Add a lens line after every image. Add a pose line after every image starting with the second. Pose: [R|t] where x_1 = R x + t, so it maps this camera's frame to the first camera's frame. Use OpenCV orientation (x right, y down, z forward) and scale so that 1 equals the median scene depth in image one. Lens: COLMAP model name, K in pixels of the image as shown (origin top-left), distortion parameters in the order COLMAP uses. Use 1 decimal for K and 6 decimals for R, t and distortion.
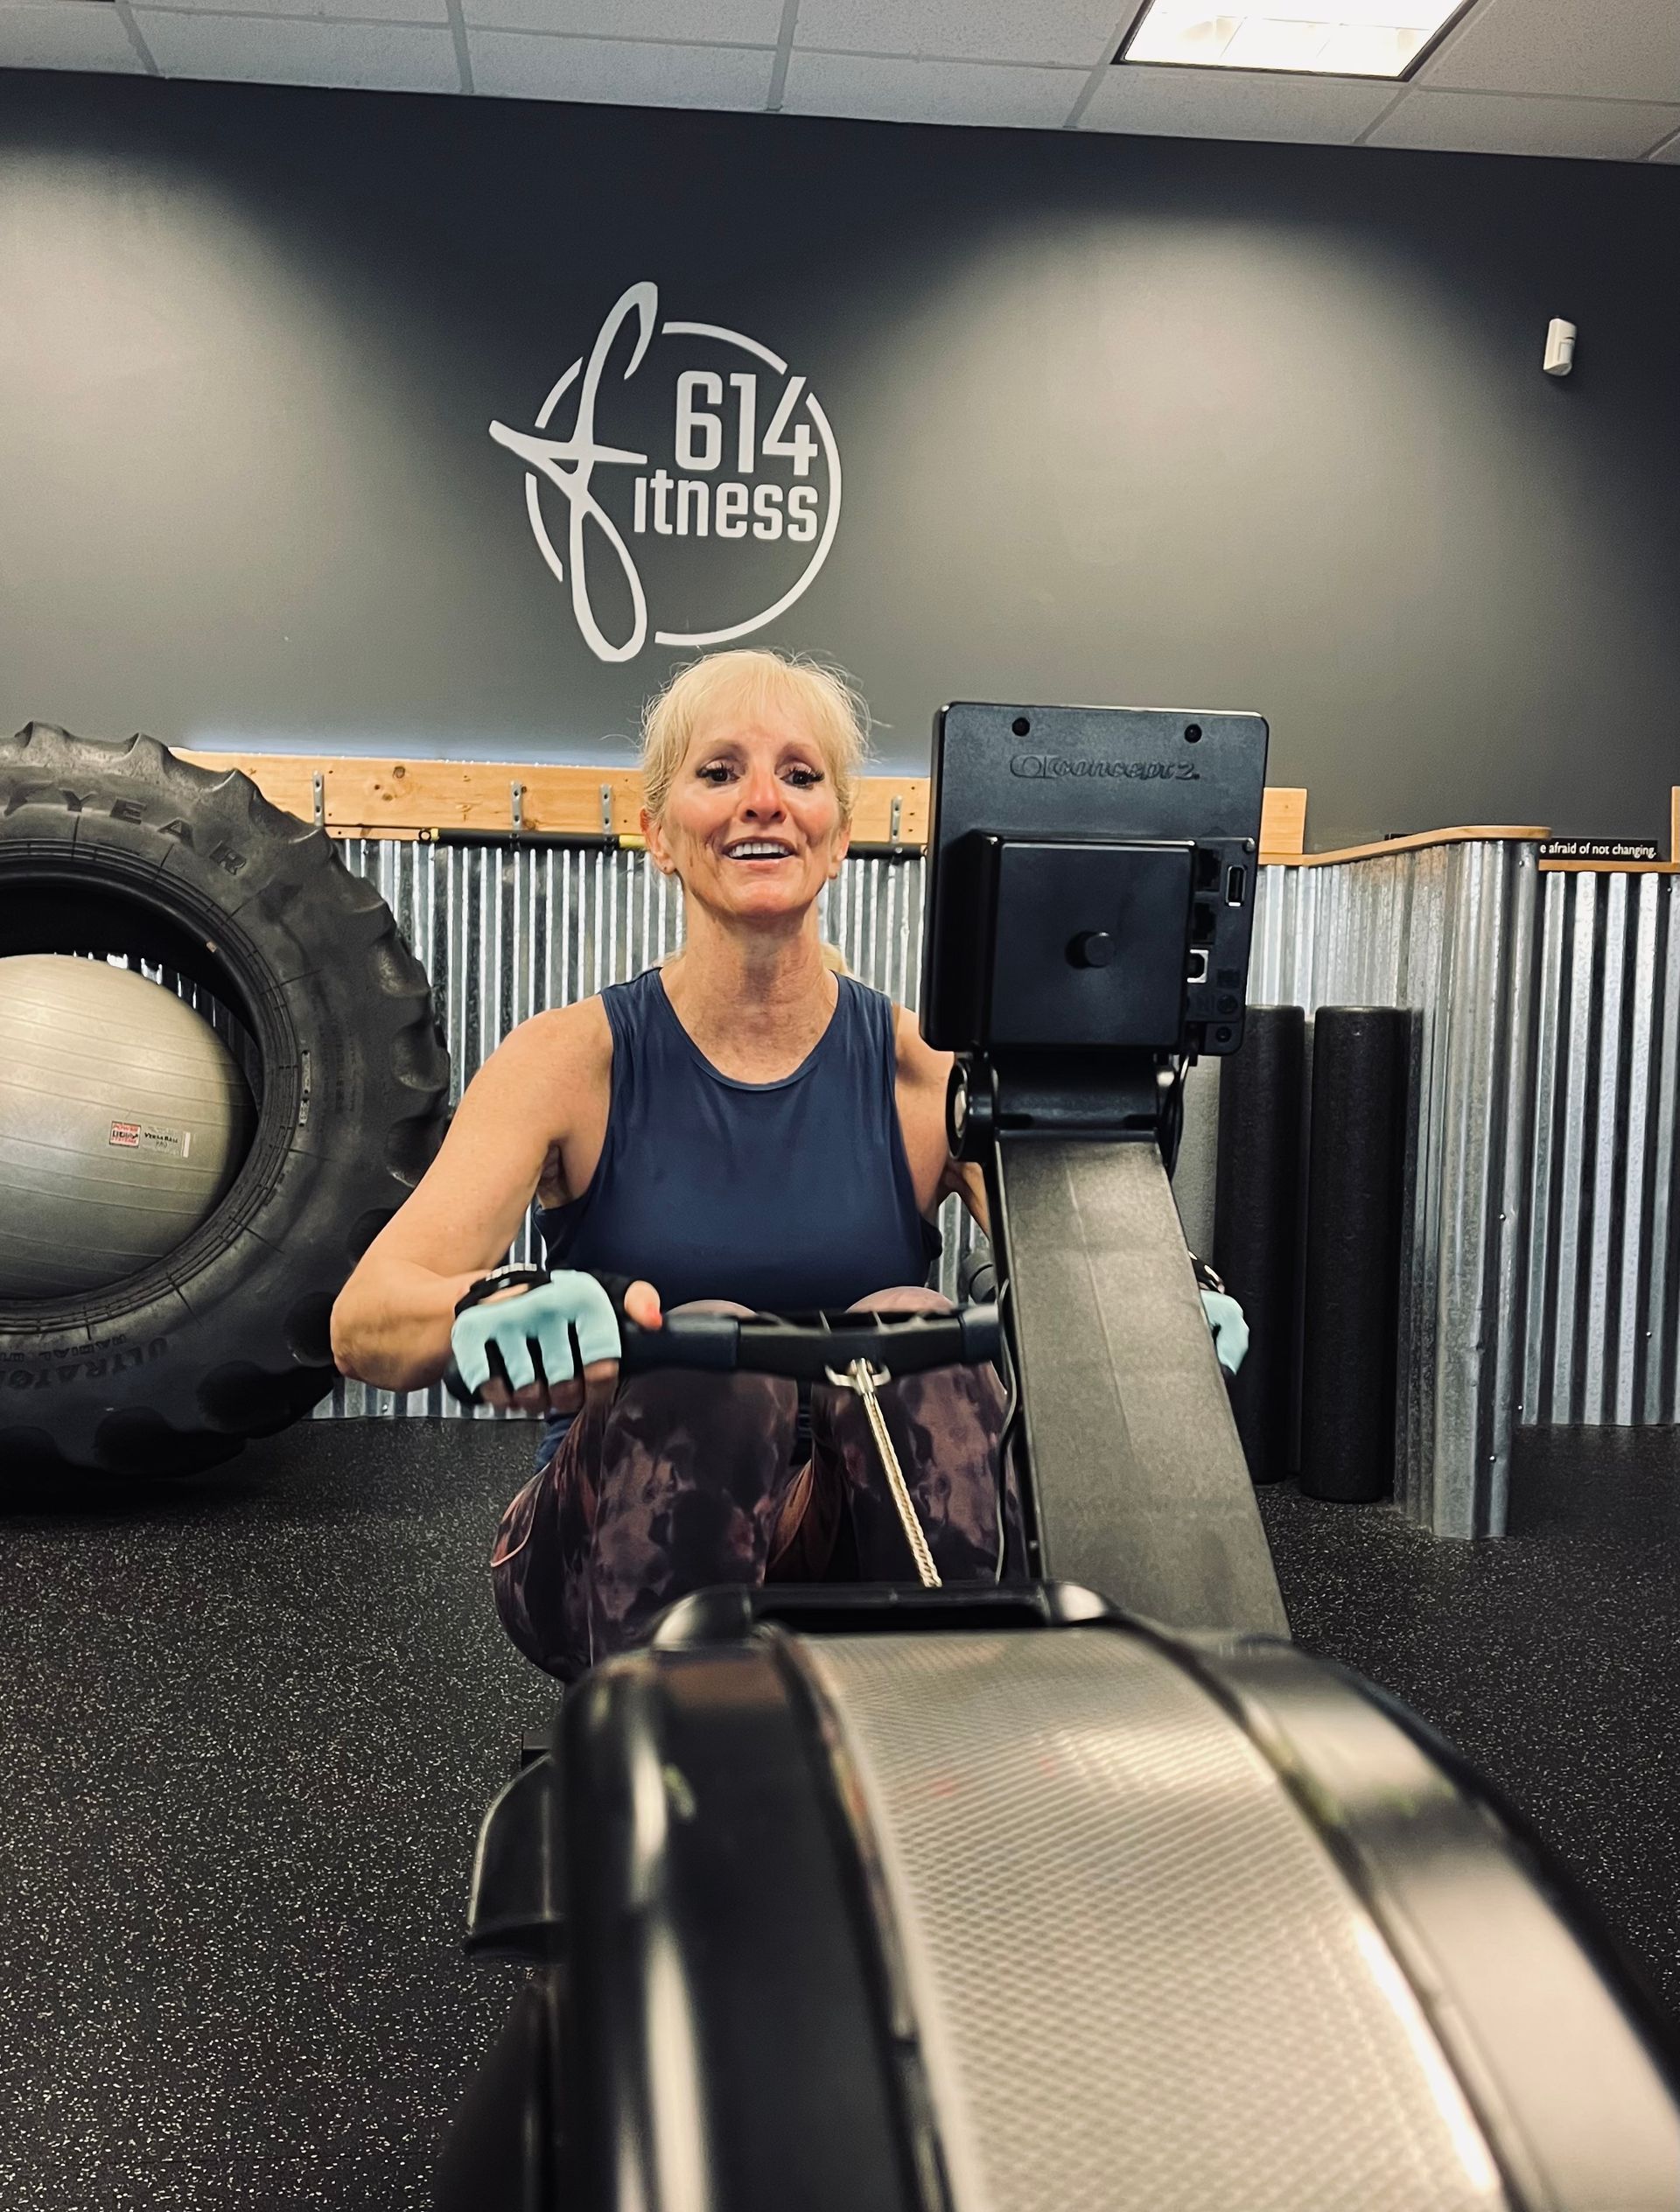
lens RADIAL K [[2075.8, 0, 820.3], [0, 2075.8, 1172.0], [0, 0, 1]] dist [0.024670, 0.000000]
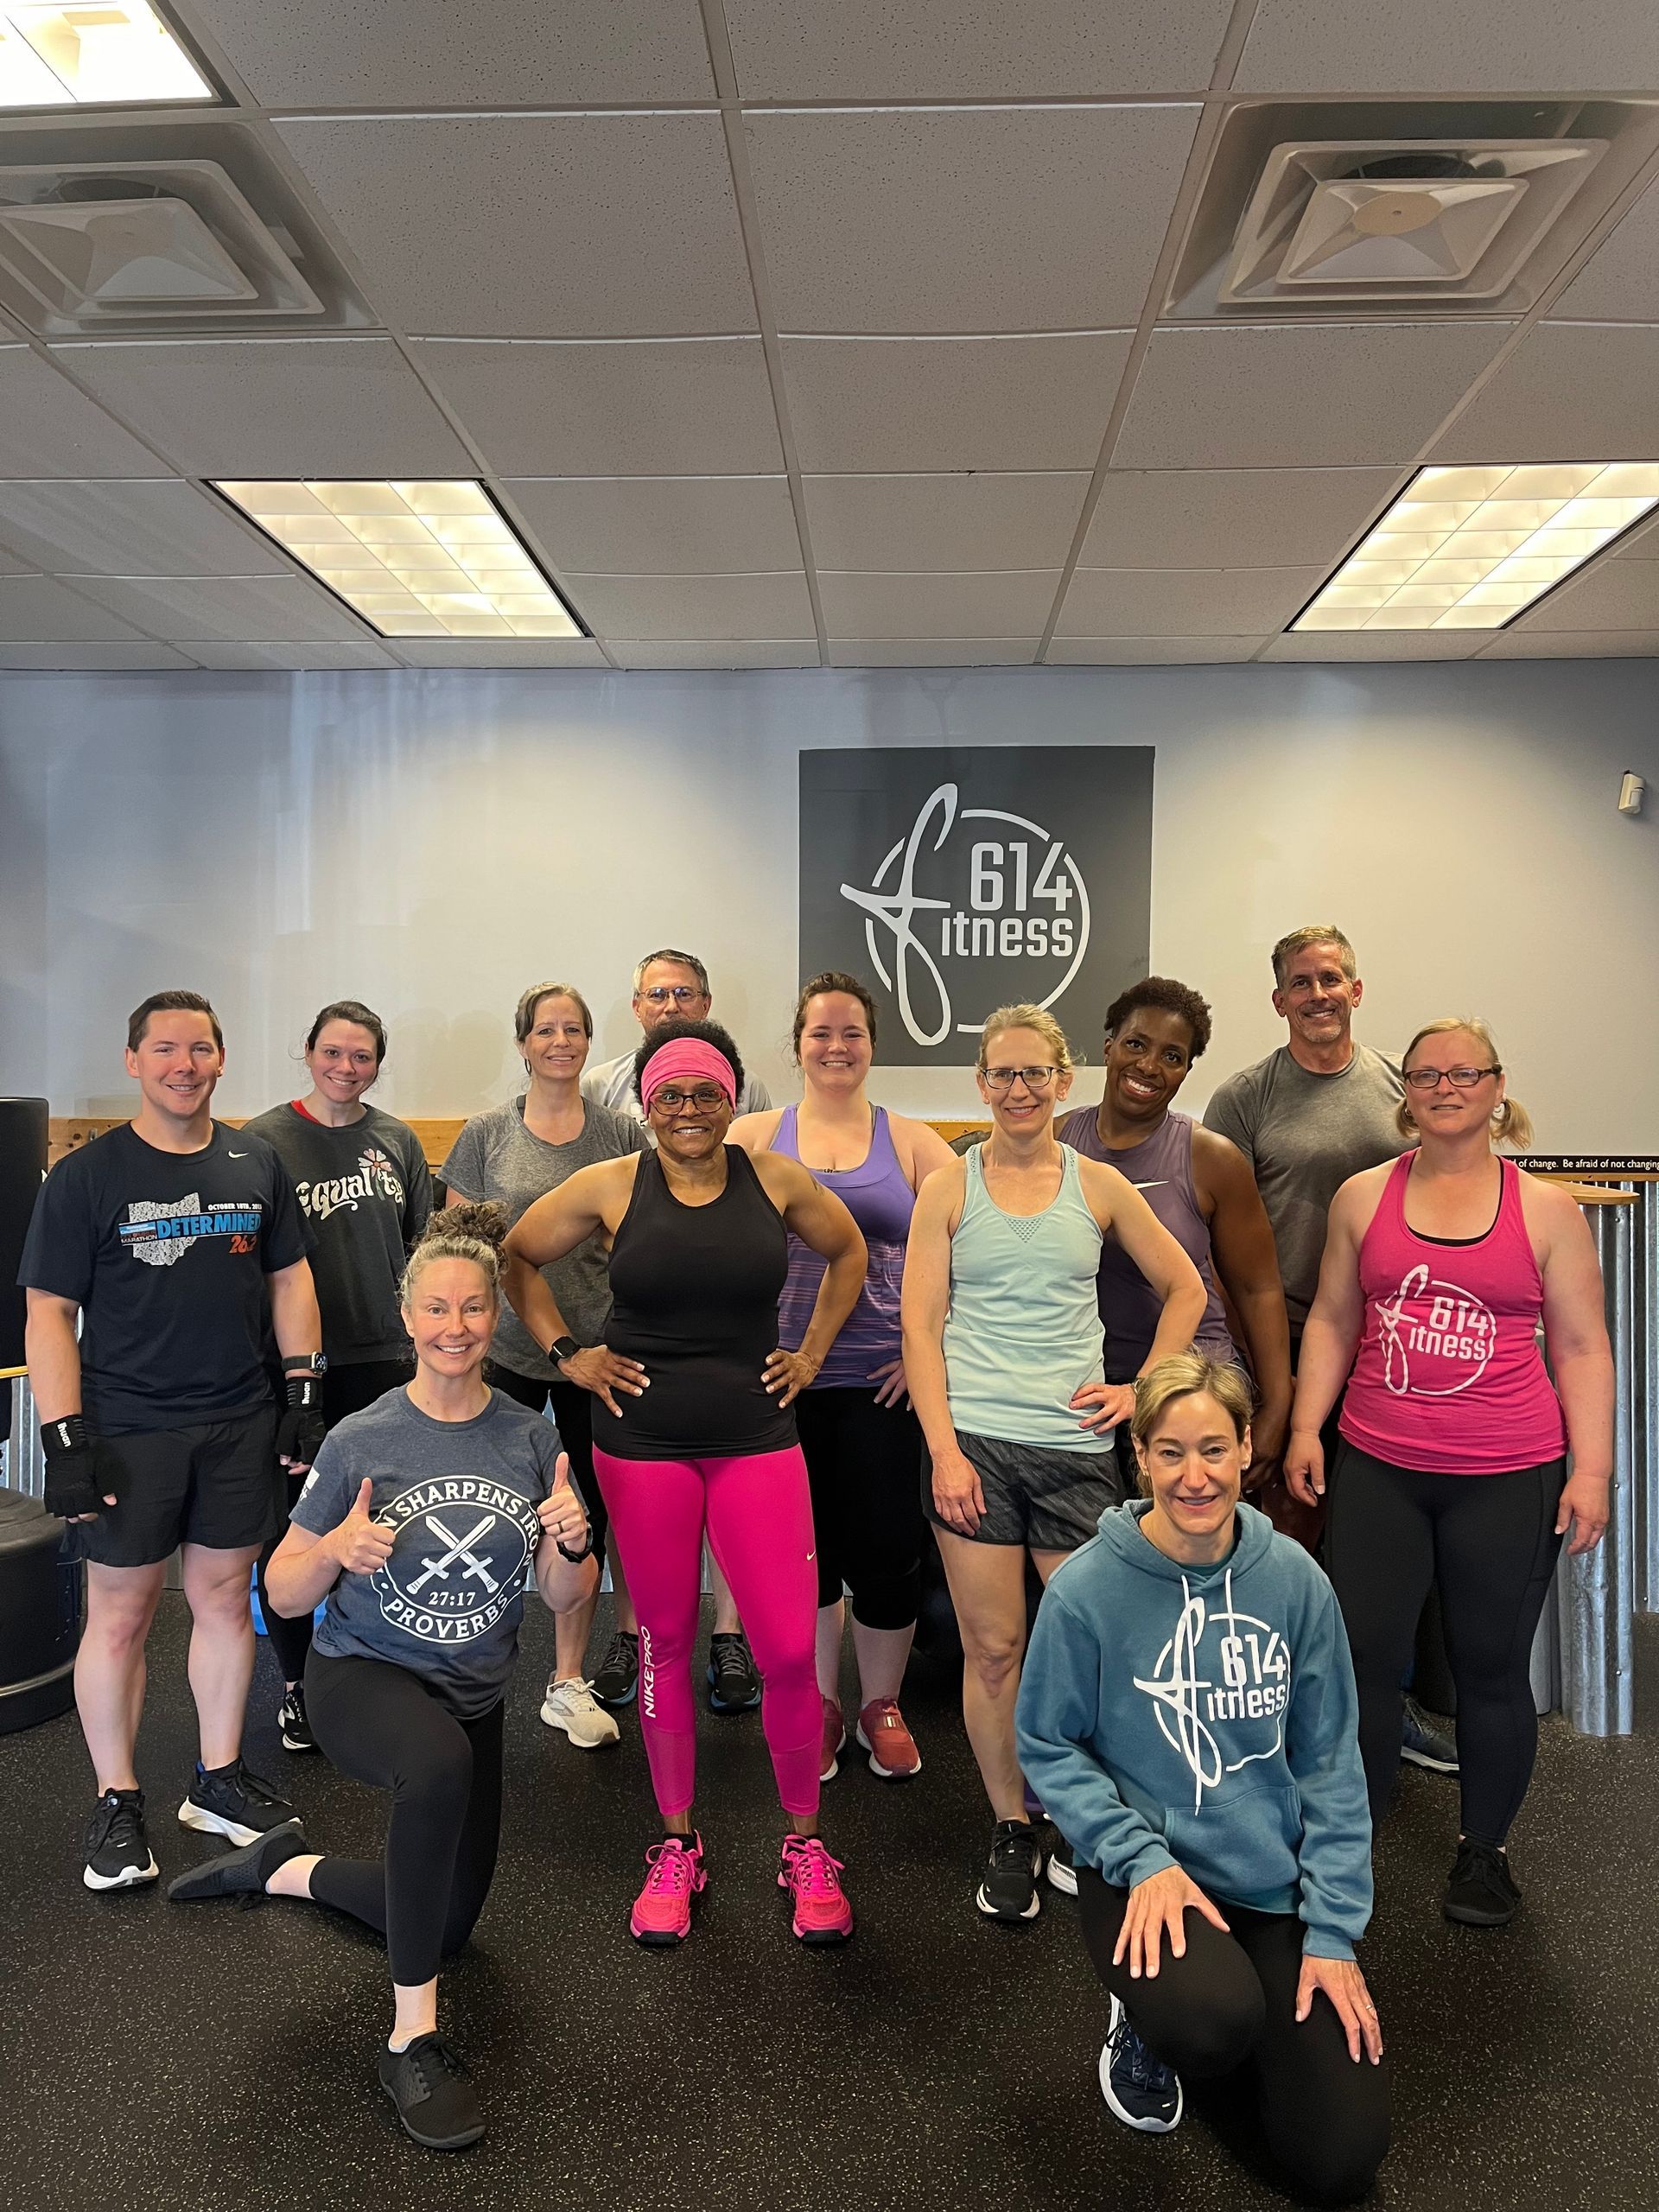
lens RADIAL K [[1663.1, 0, 829.2], [0, 1663.1, 1108.4], [0, 0, 1]] dist [0.070362, -0.105556]
pose [[0.991110, -0.017698, -0.131865, -0.019520], [0.006421, 0.996322, -0.085453, -0.116556], [0.132892, 0.083846, 0.987578, -0.122713]]
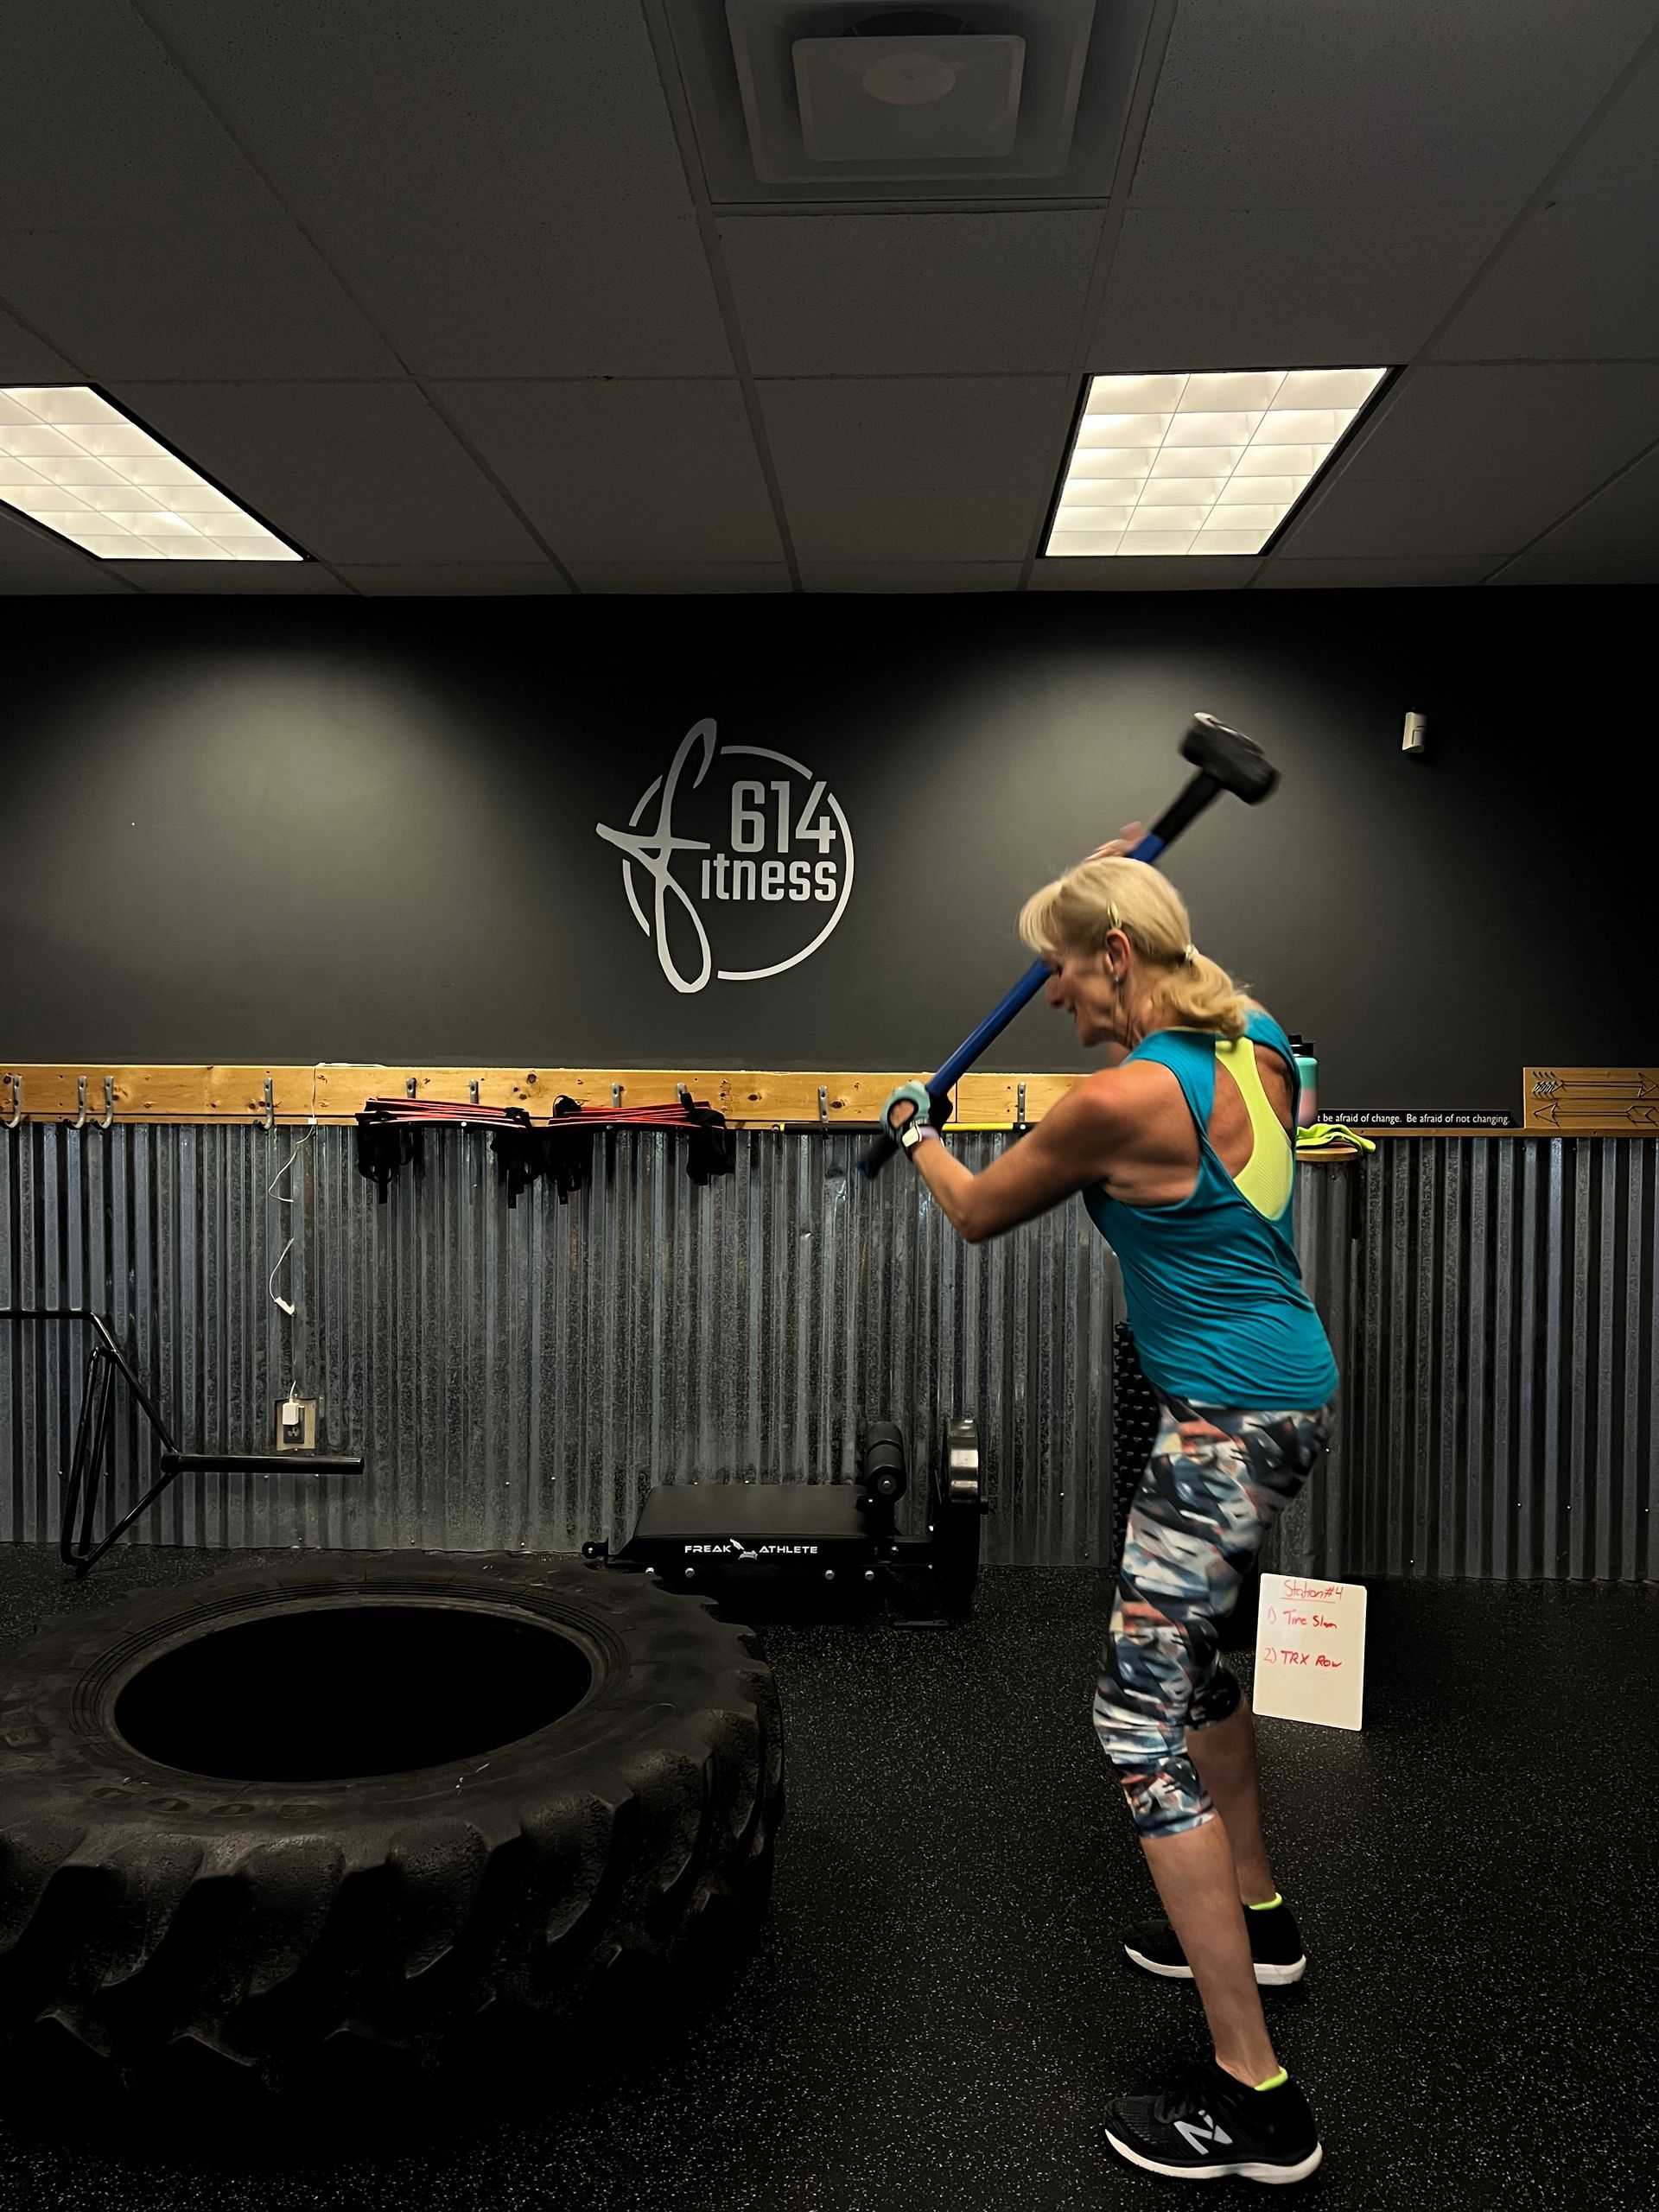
lens RADIAL K [[1663.1, 0, 825.2], [0, 1663.1, 1127.5], [0, 0, 1]] dist [0.070362, -0.105556]
pose [[0.990190, -0.006405, -0.139583, 0.151733], [0.000507, 0.999107, -0.042253, -0.120861], [0.139728, 0.041767, 0.989309, -0.061808]]
